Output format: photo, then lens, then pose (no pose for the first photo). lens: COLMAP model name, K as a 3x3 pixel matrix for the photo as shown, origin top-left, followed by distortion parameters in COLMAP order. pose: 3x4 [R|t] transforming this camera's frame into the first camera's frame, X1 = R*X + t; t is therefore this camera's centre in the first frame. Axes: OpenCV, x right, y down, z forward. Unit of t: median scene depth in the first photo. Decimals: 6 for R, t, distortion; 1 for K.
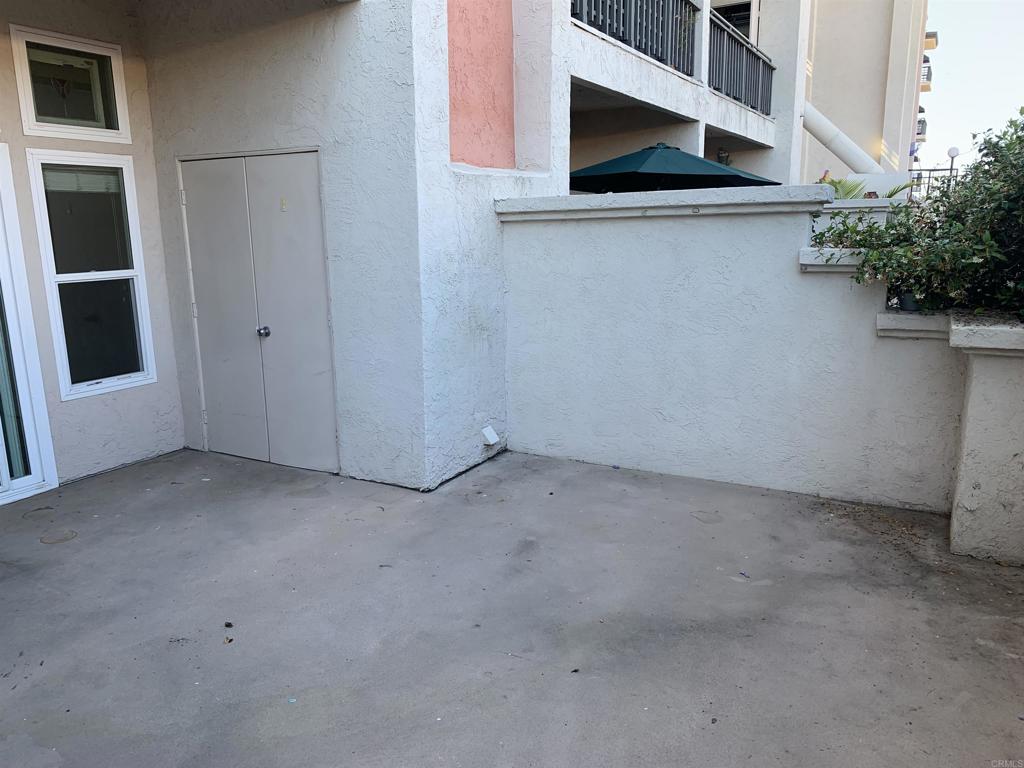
lens RADIAL K [[774.7, 0, 510.0], [0, 774.7, 385.8], [0, 0, 1]] dist [0.010382, -0.017621]
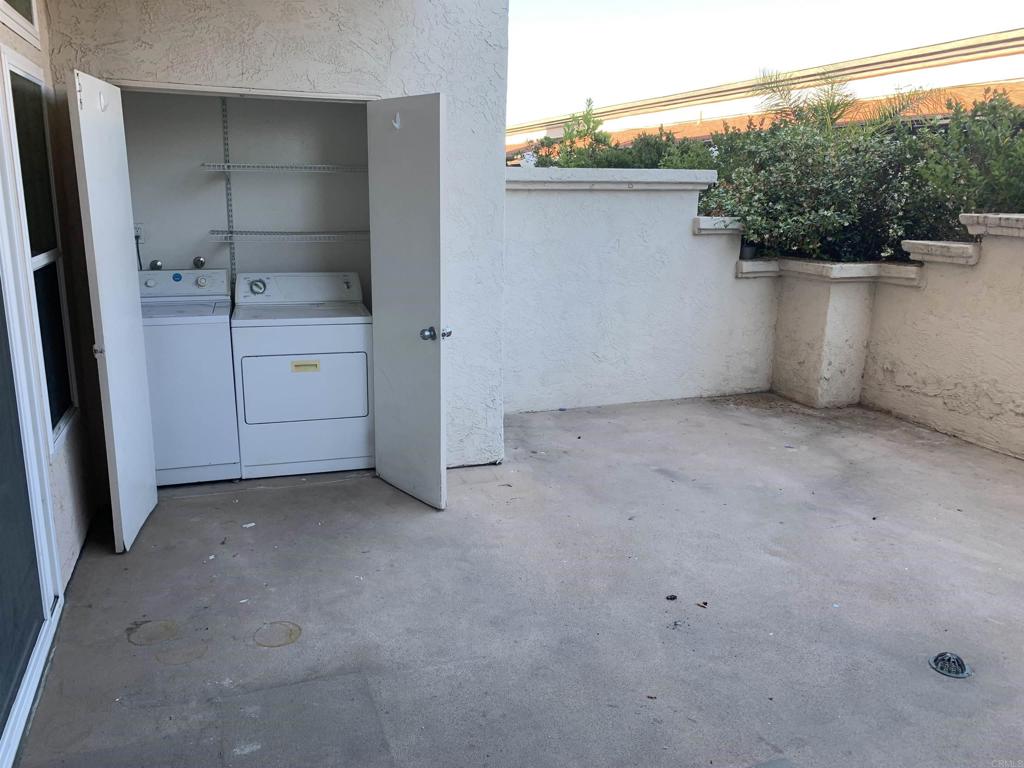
lens RADIAL K [[774.7, 0, 489.4], [0, 774.7, 367.1], [0, 0, 1]] dist [0.010382, -0.017621]
pose [[0.656853, -0.142022, 0.740522, -0.942389], [0.130422, 0.988698, 0.073933, -0.067245], [-0.742653, 0.048017, 0.667952, 0.389715]]
